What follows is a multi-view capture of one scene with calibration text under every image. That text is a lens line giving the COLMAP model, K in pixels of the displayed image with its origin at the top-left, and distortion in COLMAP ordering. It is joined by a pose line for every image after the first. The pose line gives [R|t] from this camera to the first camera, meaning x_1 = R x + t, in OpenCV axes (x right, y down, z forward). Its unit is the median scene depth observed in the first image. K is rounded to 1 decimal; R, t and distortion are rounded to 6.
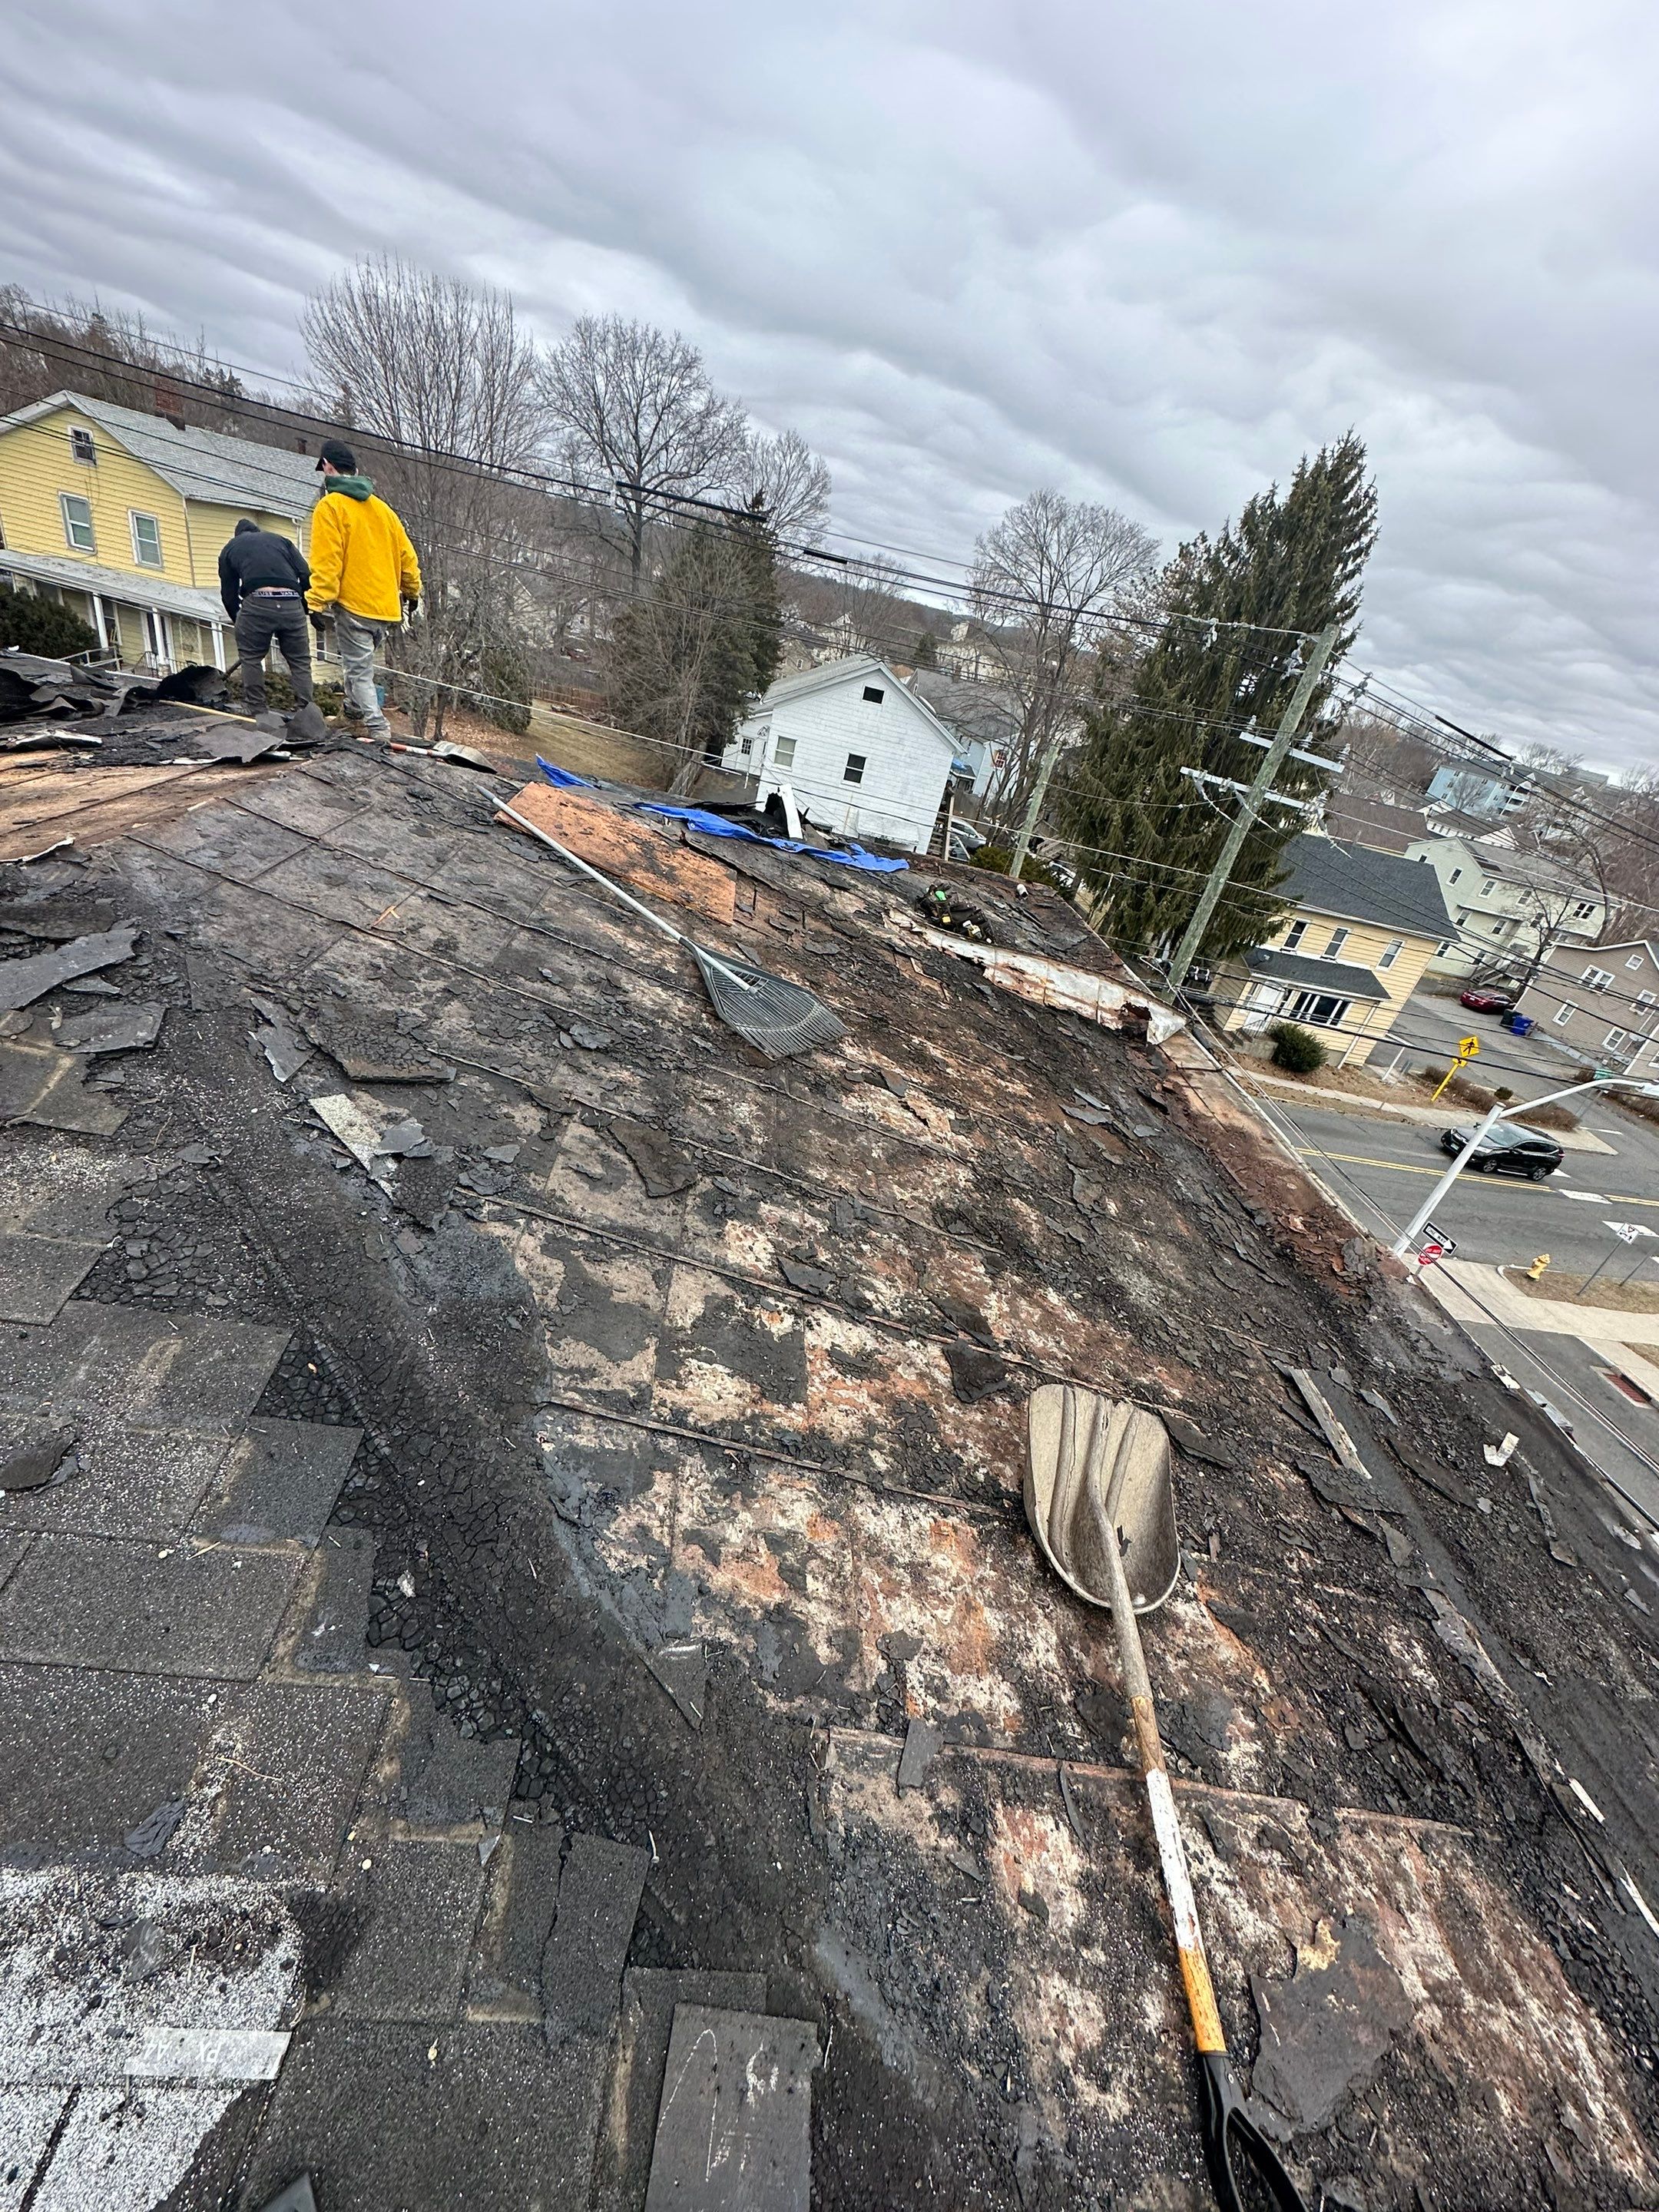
lens RADIAL K [[882.3, 0, 822.7], [0, 882.3, 1107.8], [0, 0, 1]] dist [0.005283, -0.000775]
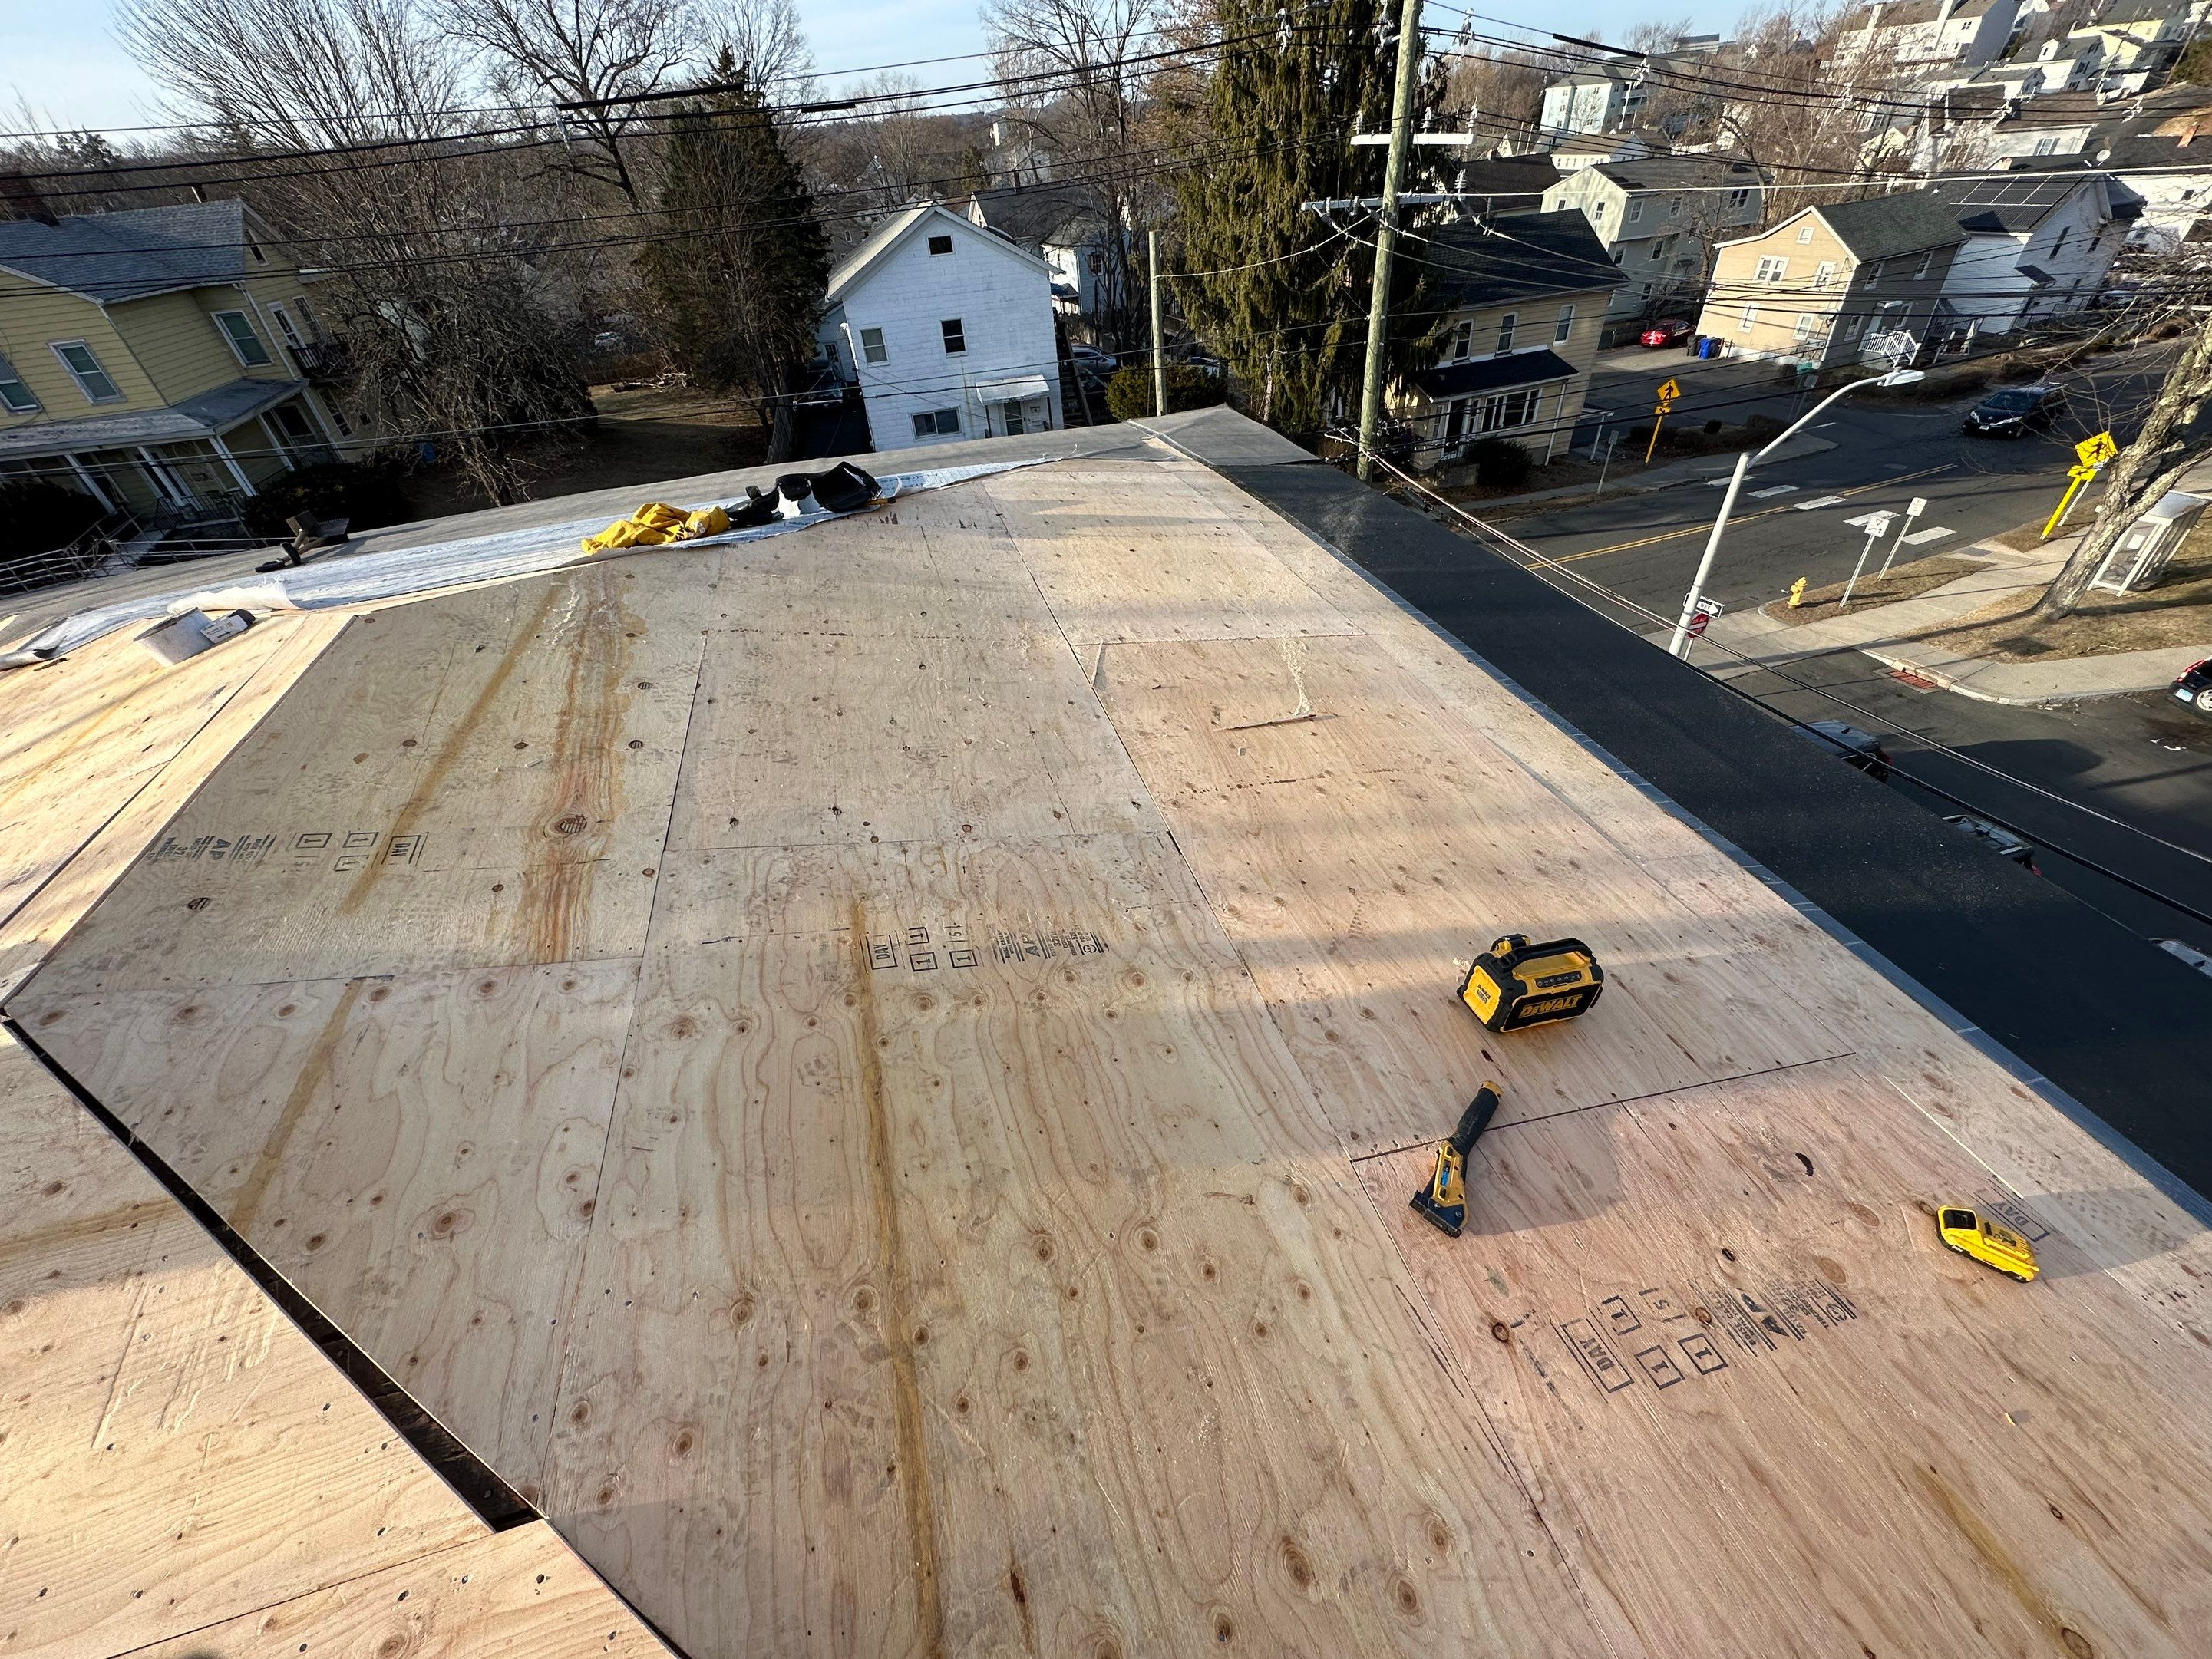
lens RADIAL K [[882.2, 0, 1098.4], [0, 882.2, 826.8], [0, 0, 1]] dist [0.005283, -0.000775]
pose [[0.930855, -0.365329, -0.006644, -0.003744], [0.361466, 0.918050, 0.162868, -0.016734], [-0.053401, -0.154008, 0.986625, 0.022756]]
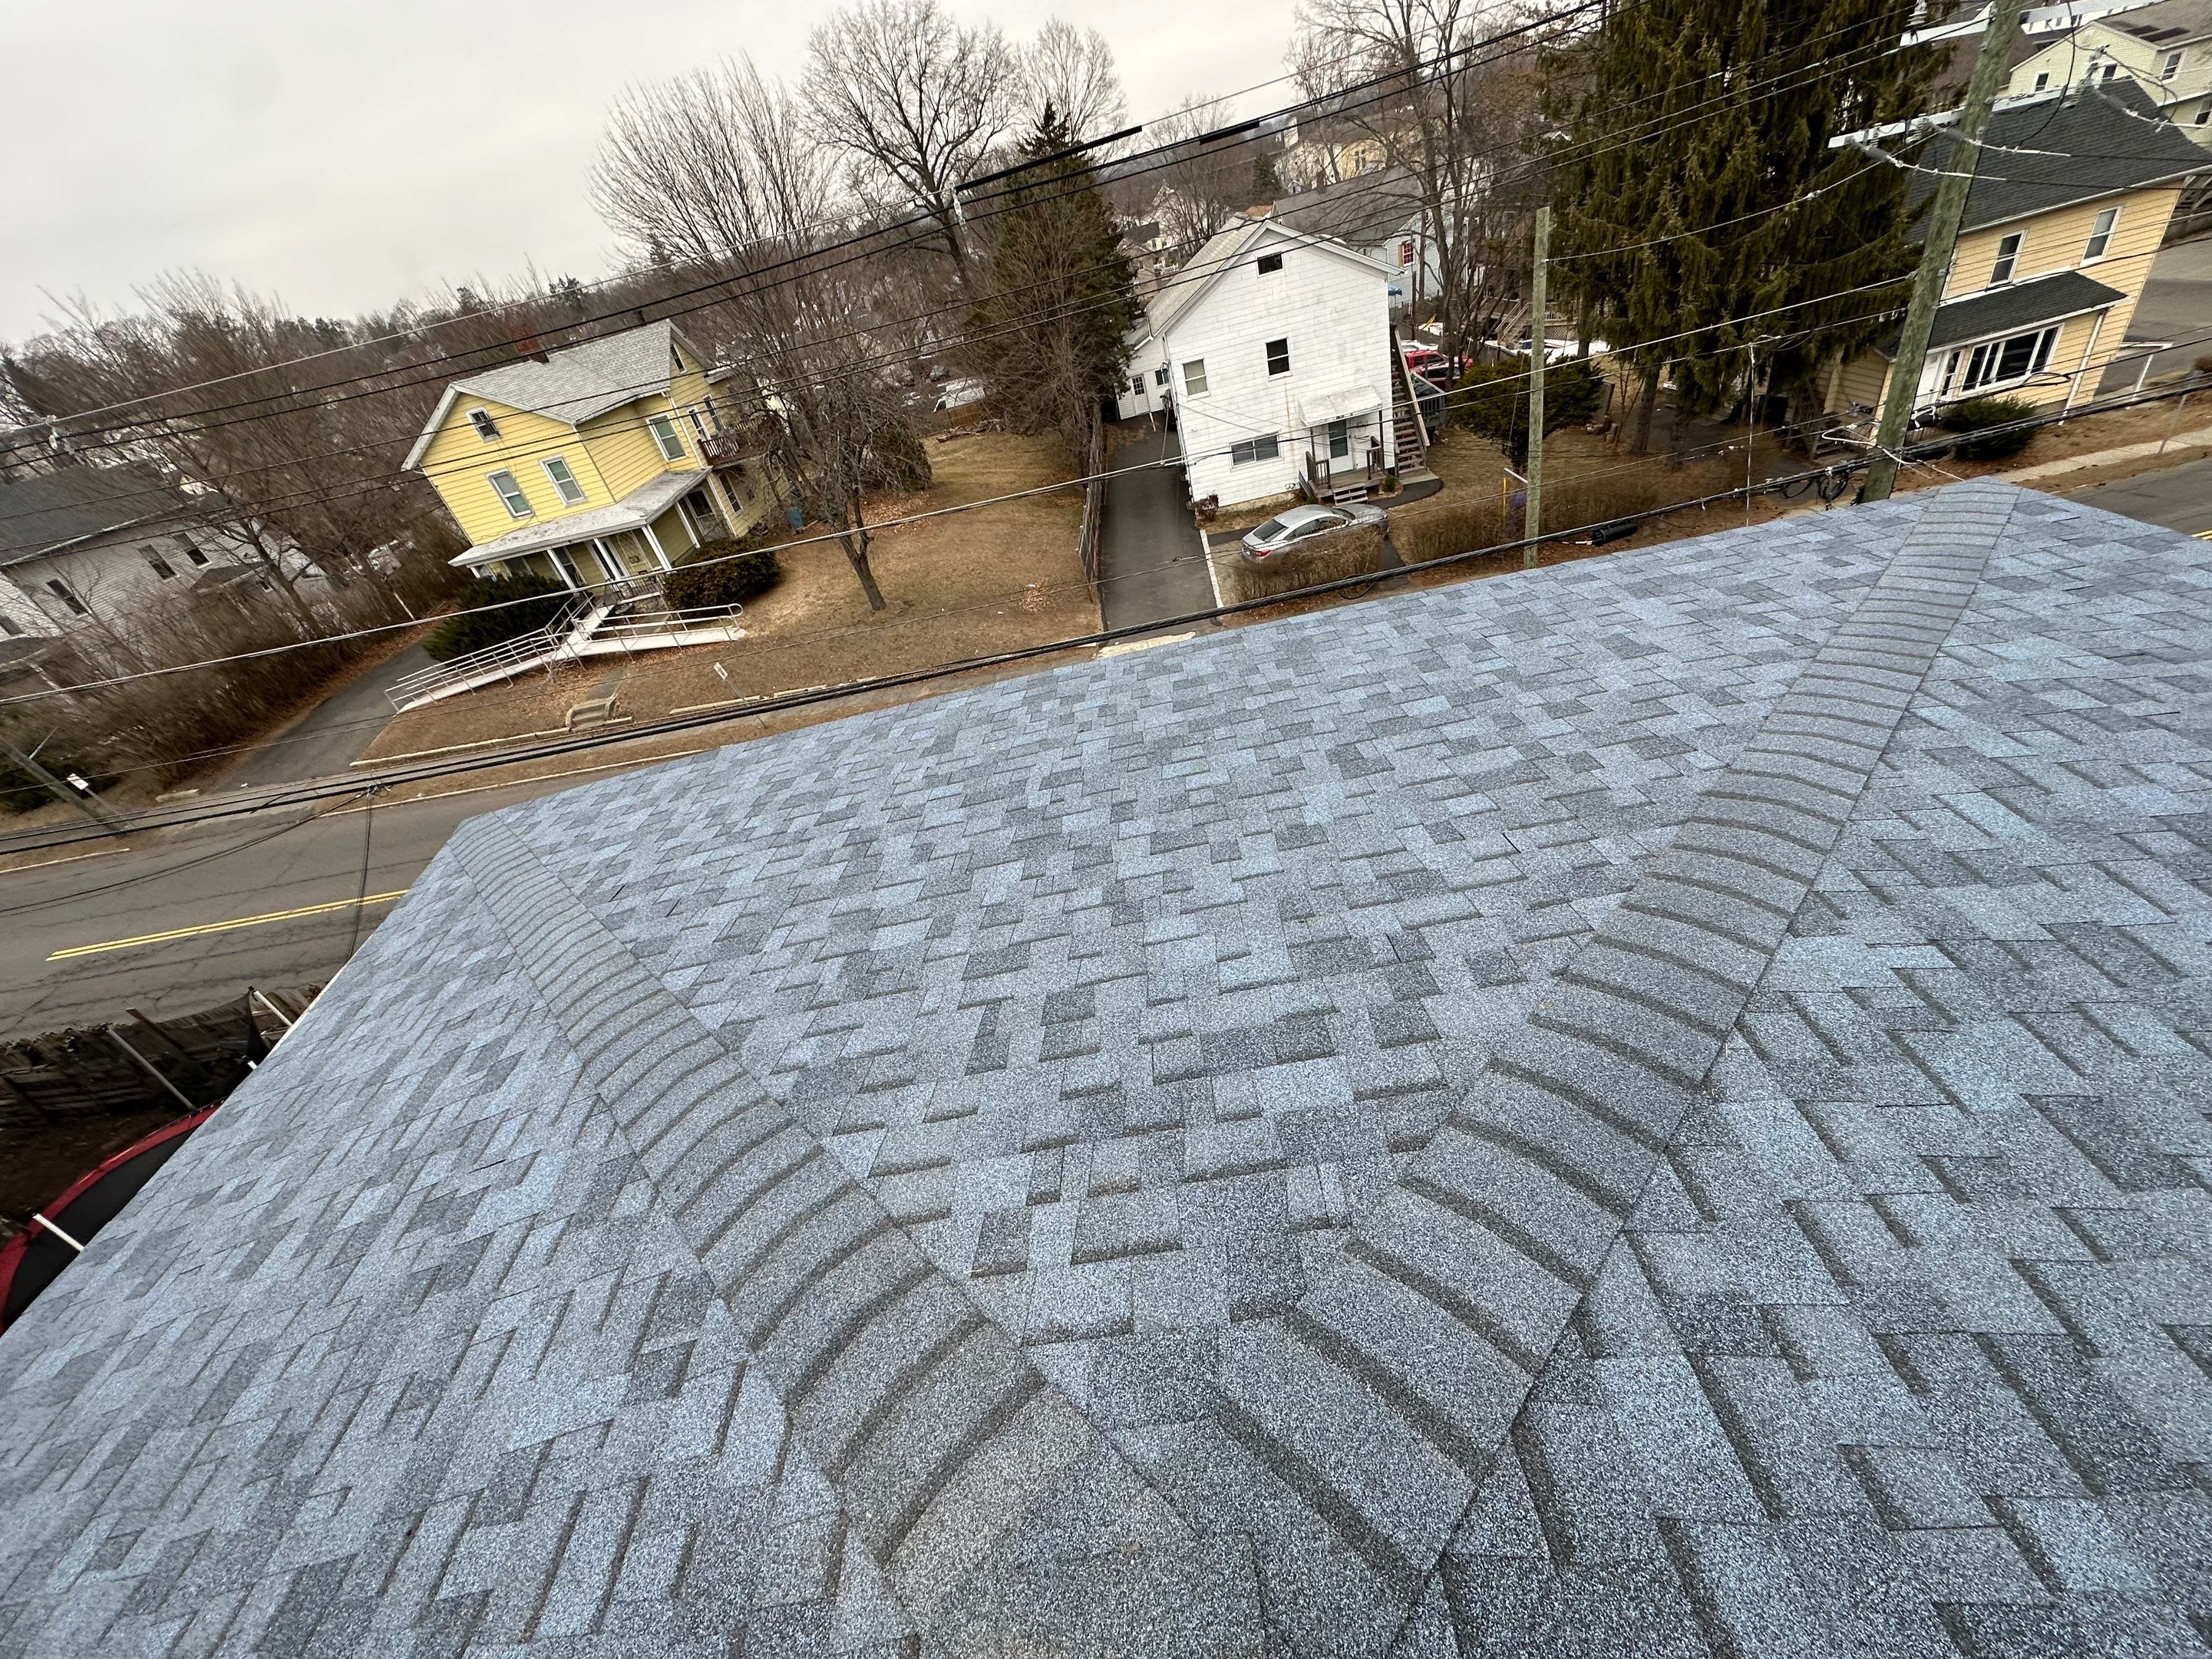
lens RADIAL K [[882.2, 0, 1104.8], [0, 882.2, 828.8], [0, 0, 1]] dist [0.005283, -0.000775]
pose [[0.899445, -0.340974, -0.273378, -0.035434], [0.367439, 0.928669, 0.050623, -0.063530], [0.236616, -0.145982, 0.960574, 0.072202]]
